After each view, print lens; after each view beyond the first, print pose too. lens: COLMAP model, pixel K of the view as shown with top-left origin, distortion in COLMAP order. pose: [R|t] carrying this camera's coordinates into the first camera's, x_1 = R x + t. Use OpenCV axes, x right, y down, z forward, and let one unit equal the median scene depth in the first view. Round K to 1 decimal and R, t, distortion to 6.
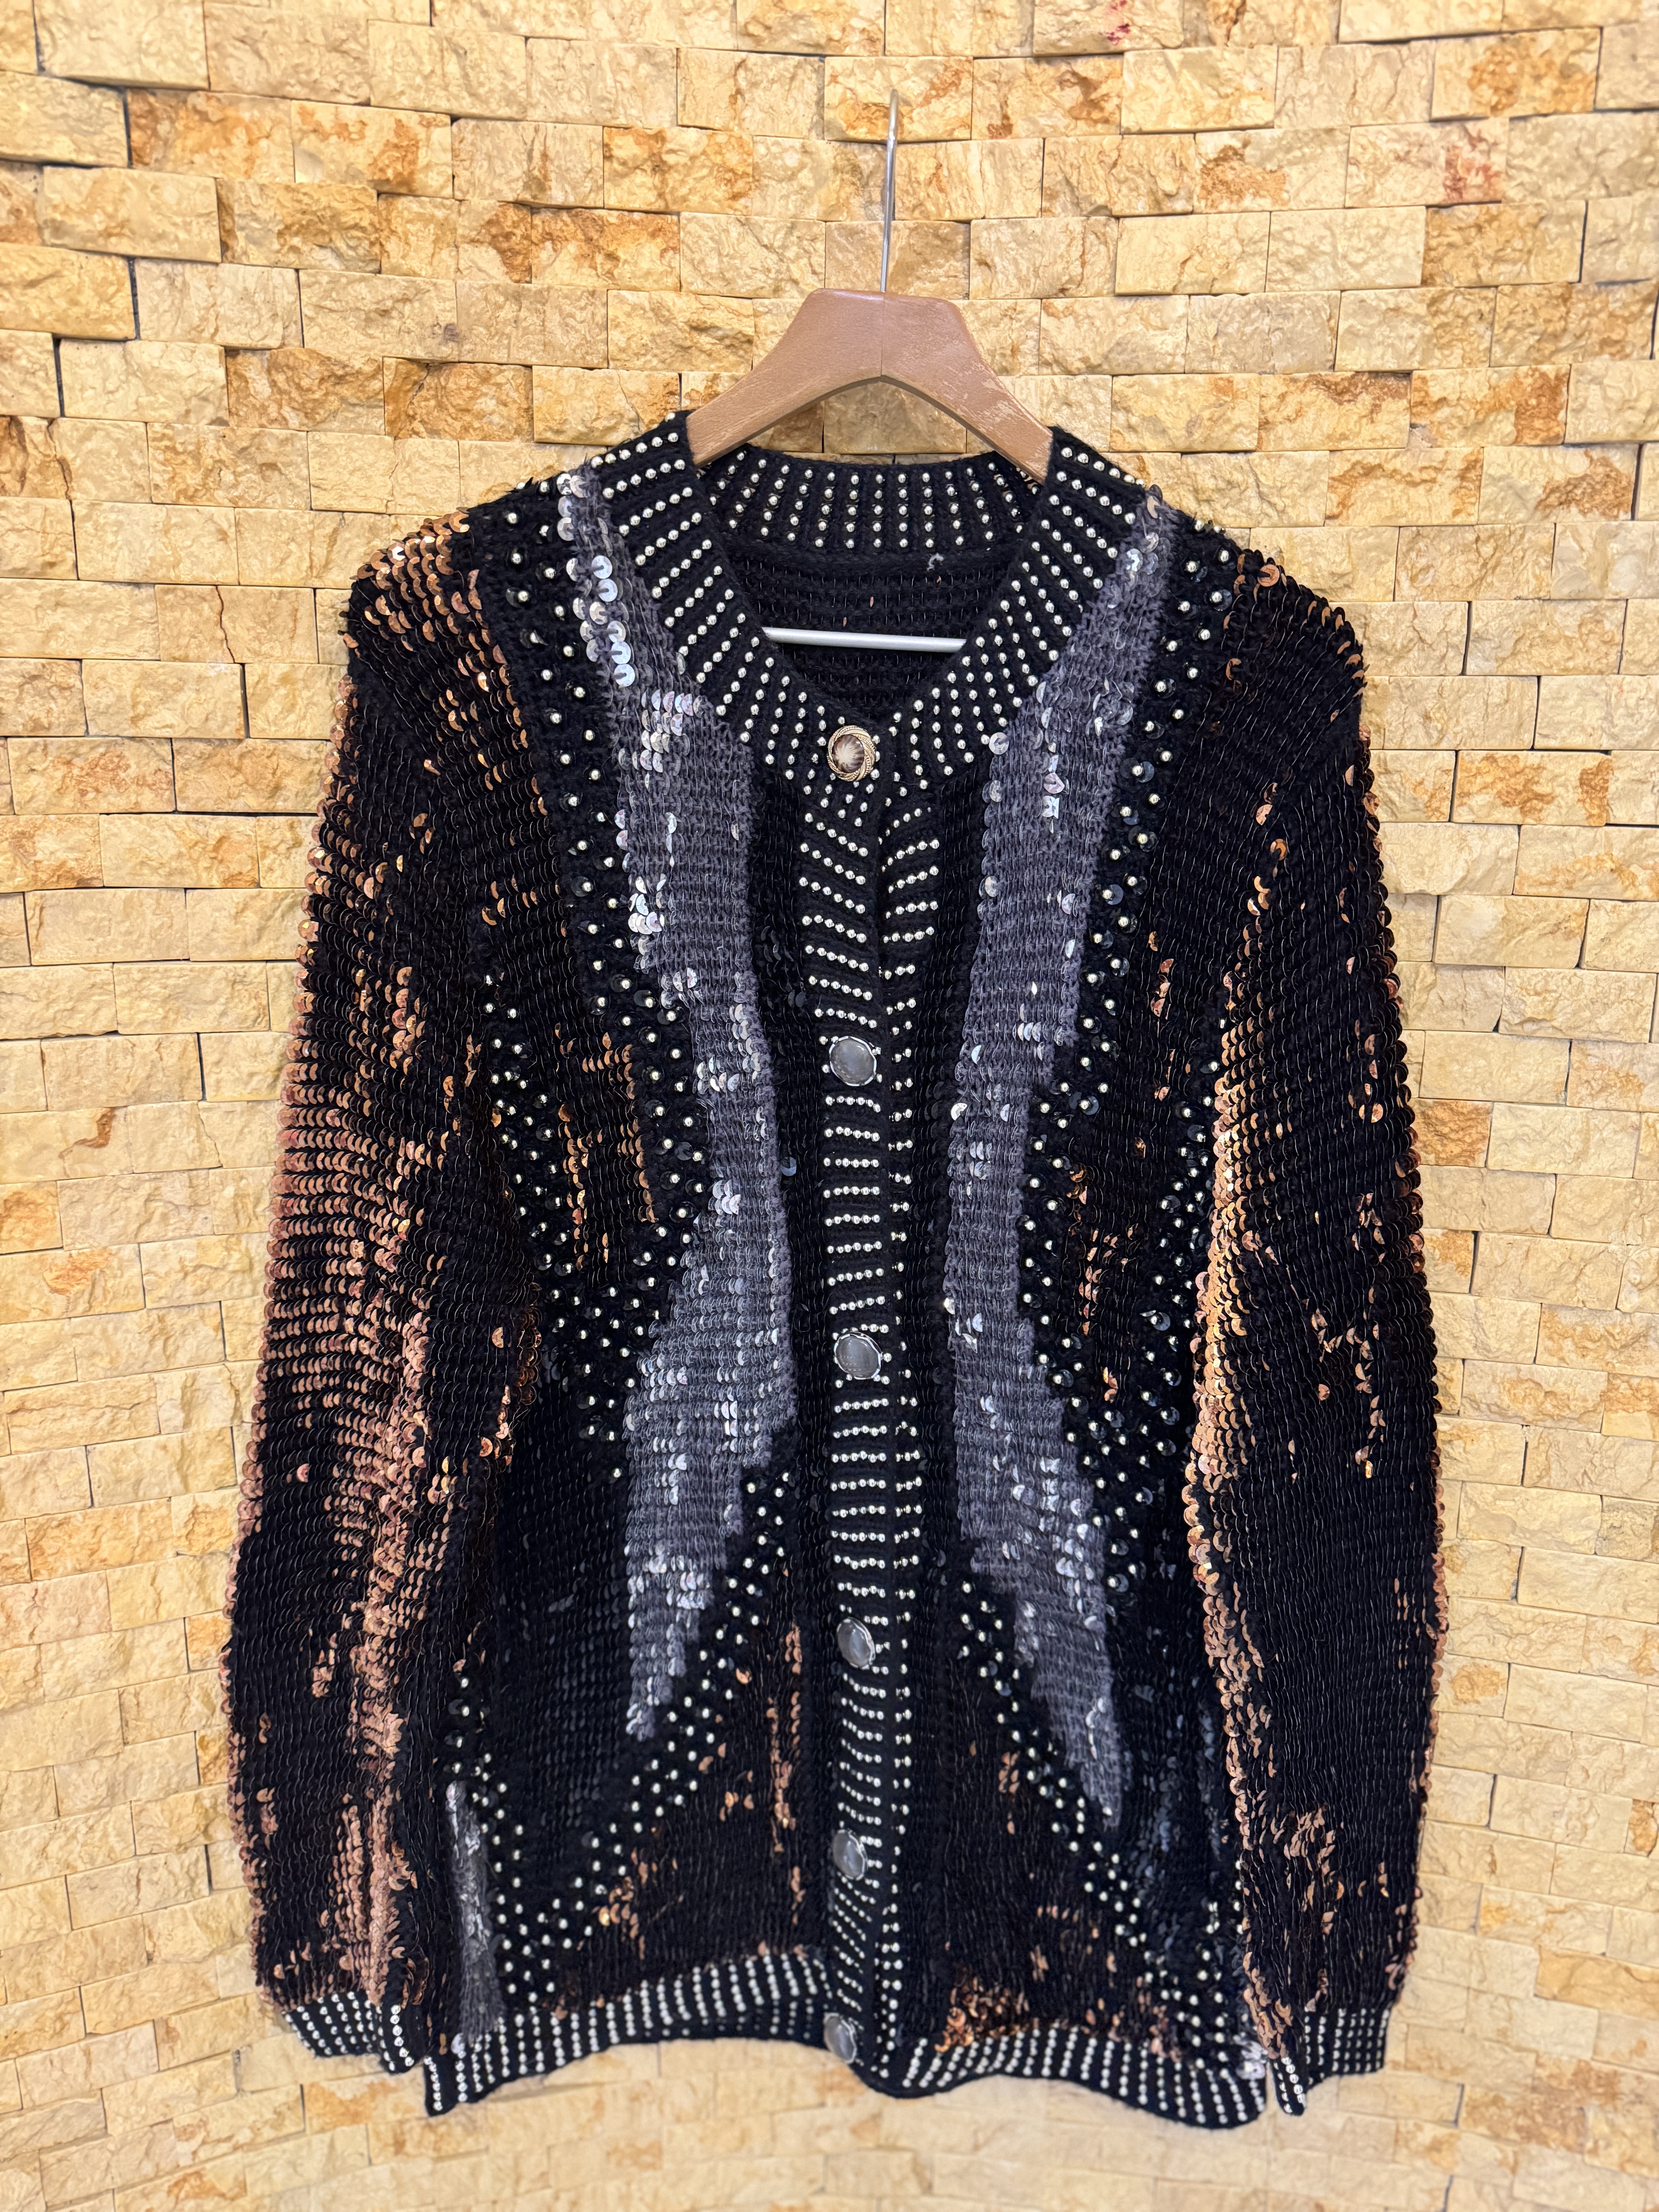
lens RADIAL K [[1549.6, 0, 828.5], [0, 1549.6, 1111.7], [0, 0, 1]] dist [0.000709, -0.009906]
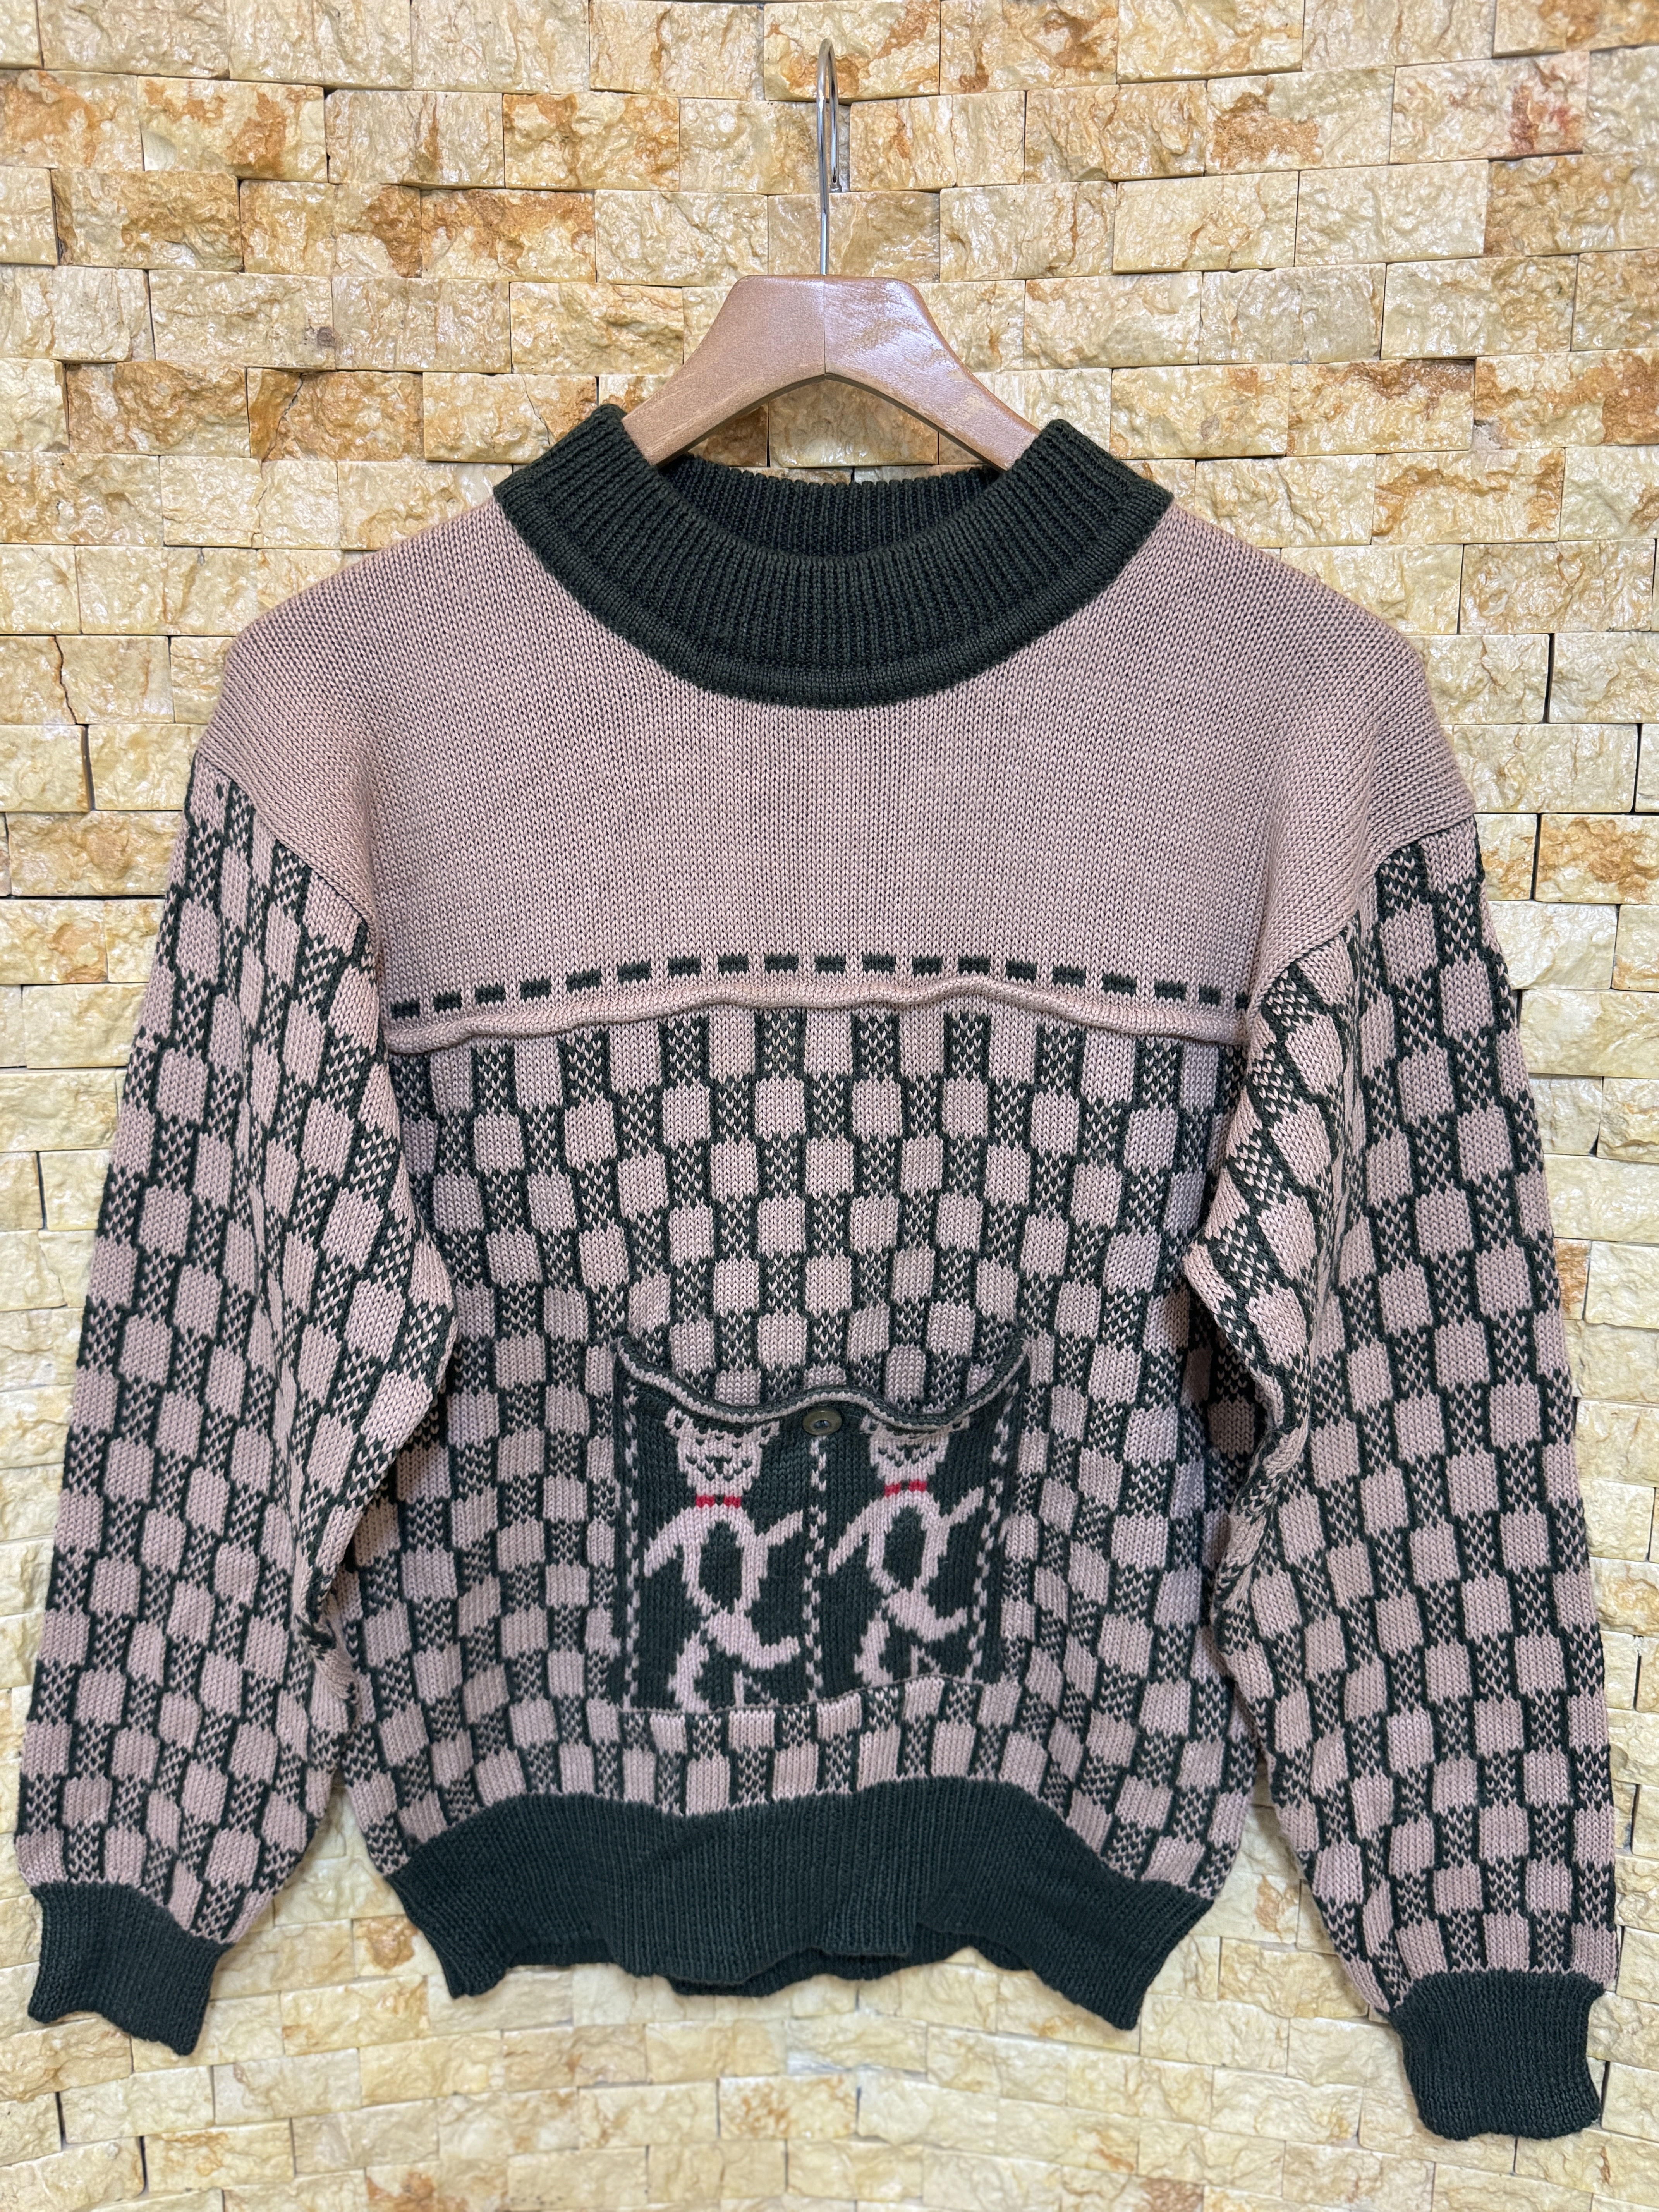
lens RADIAL K [[1760.9, 0, 823.8], [0, 1760.9, 1105.7], [0, 0, 1]] dist [-0.007810, -0.002285]
pose [[0.998262, 0.003385, -0.058828, 0.088278], [-0.004614, 0.999774, -0.020767, -0.060932], [0.058744, 0.021002, 0.998052, 0.059046]]
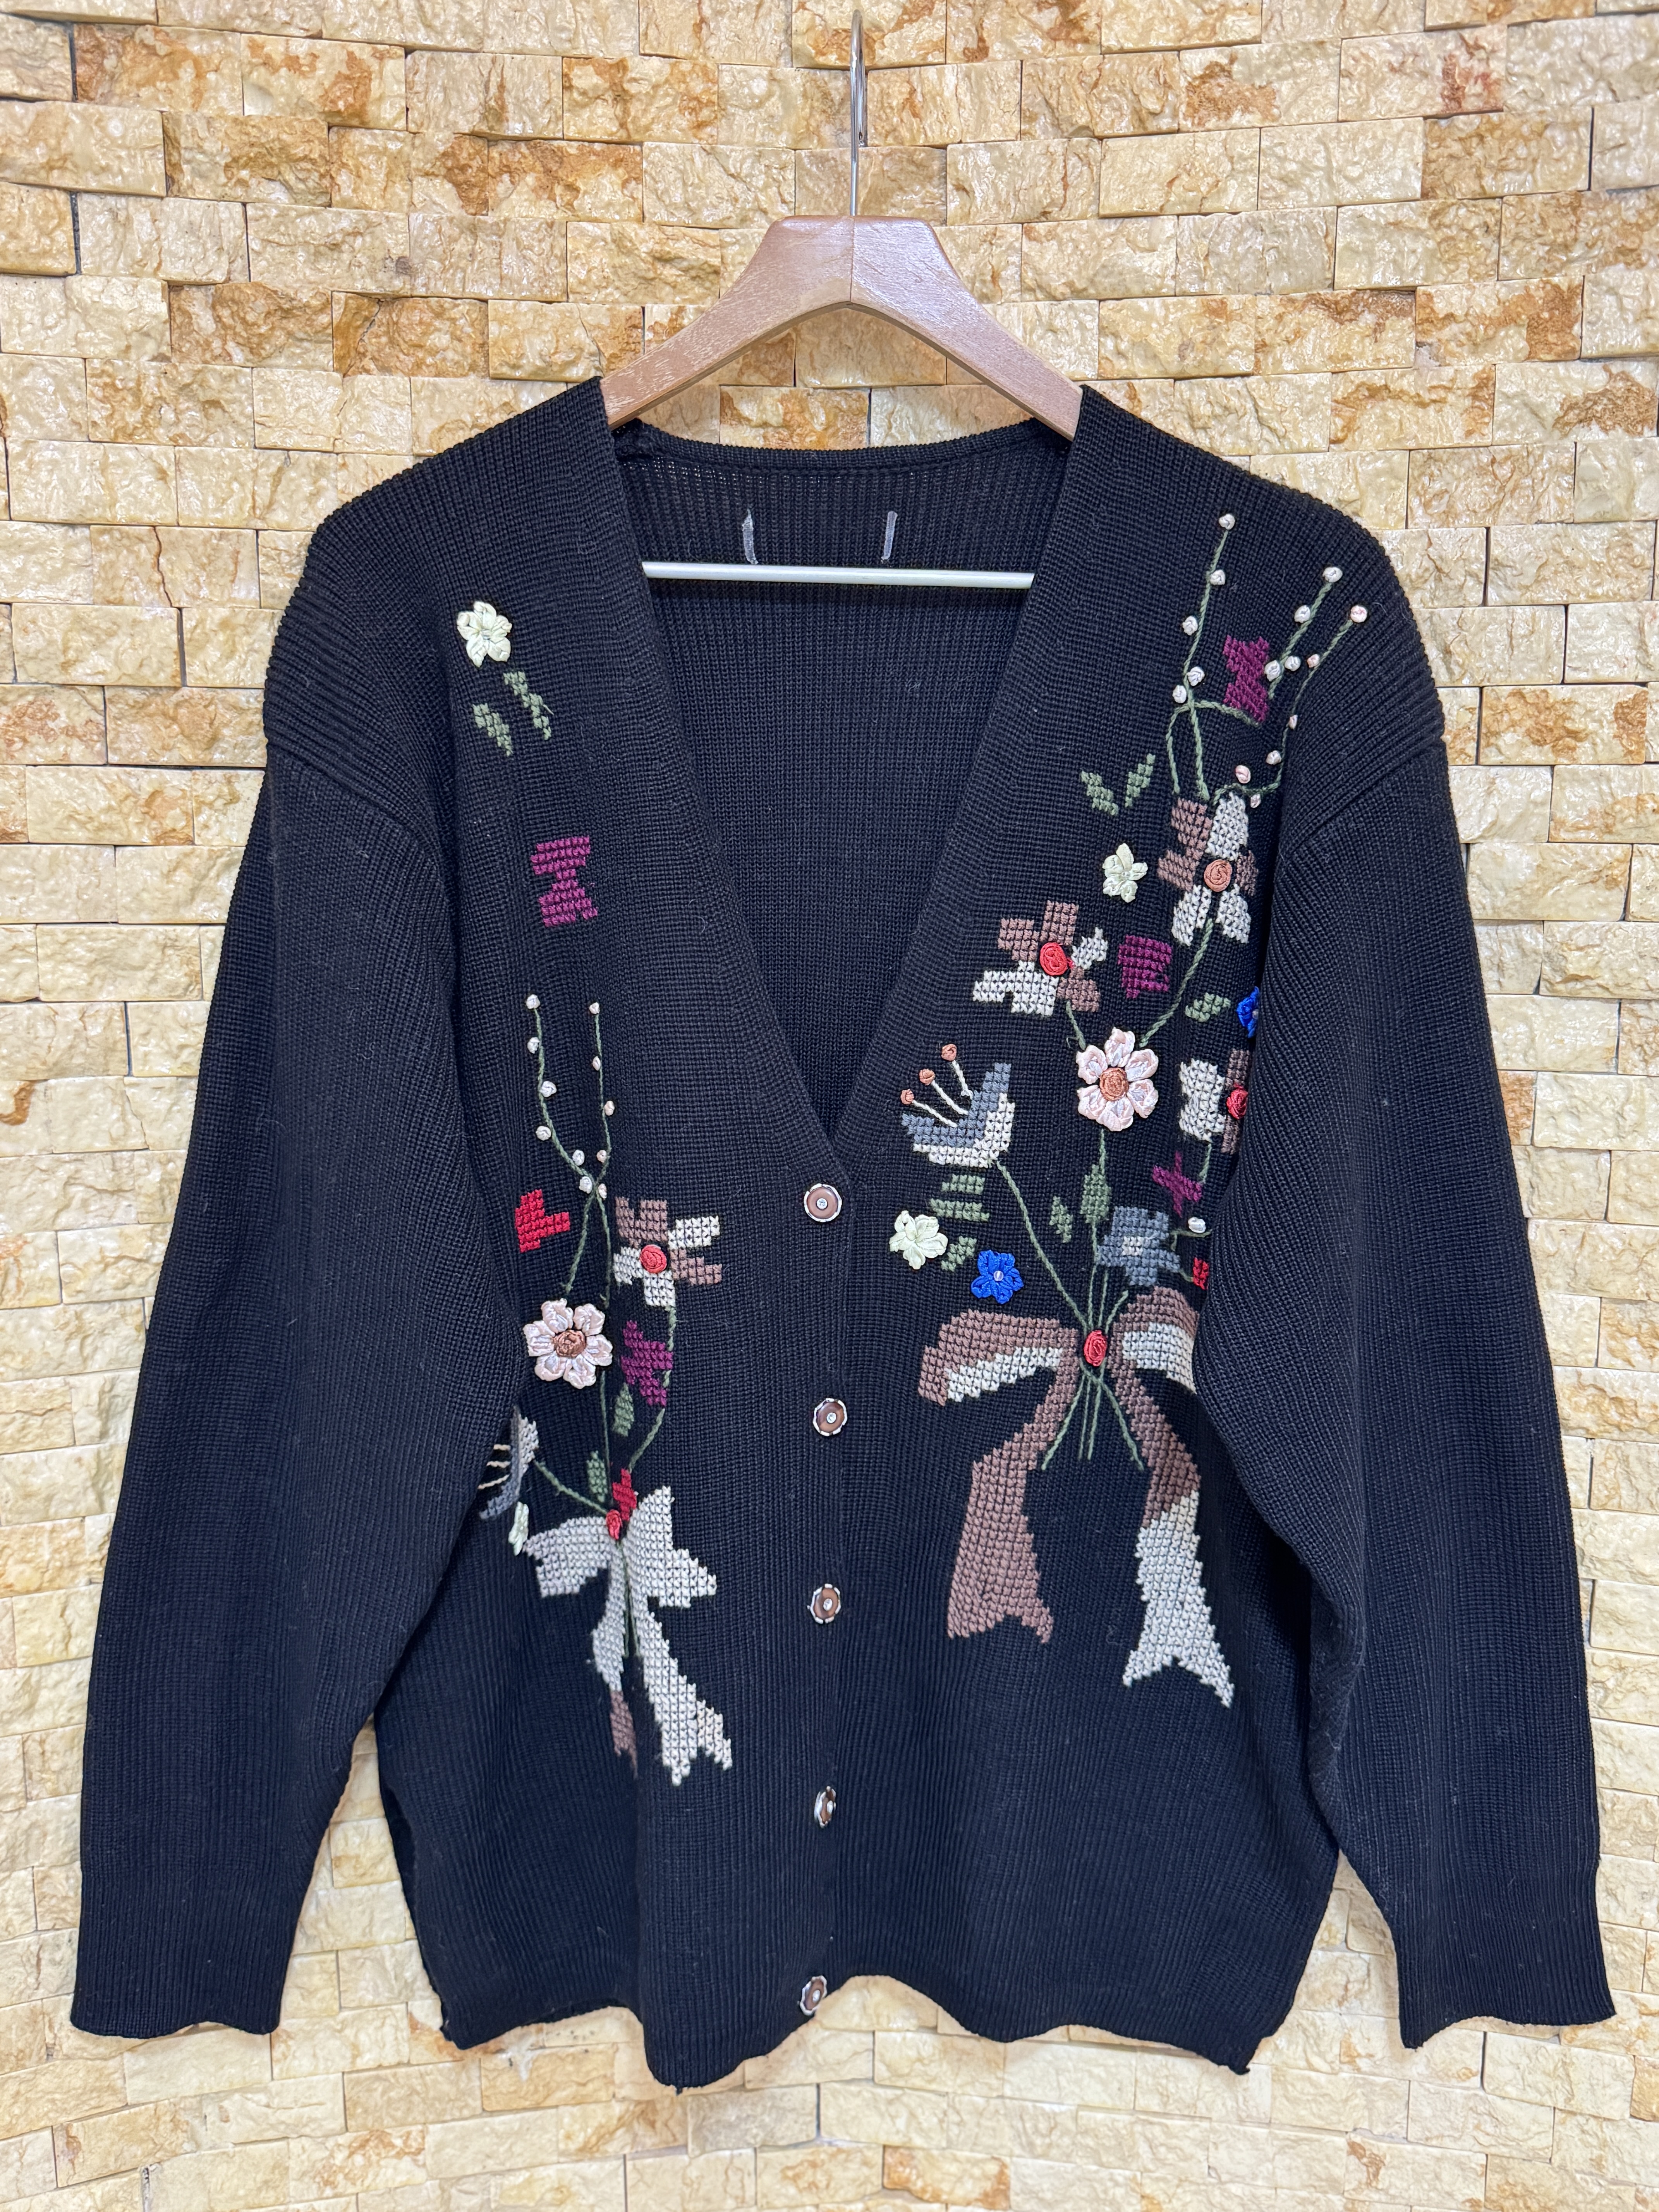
lens RADIAL K [[1757.3, 0, 826.6], [0, 1757.3, 1105.5], [0, 0, 1]] dist [-0.007475, -0.002617]
pose [[0.999663, -0.005745, -0.025302, 0.042431], [0.003866, 0.997276, -0.073665, 0.095743], [0.025656, 0.073542, 0.996962, -0.036267]]
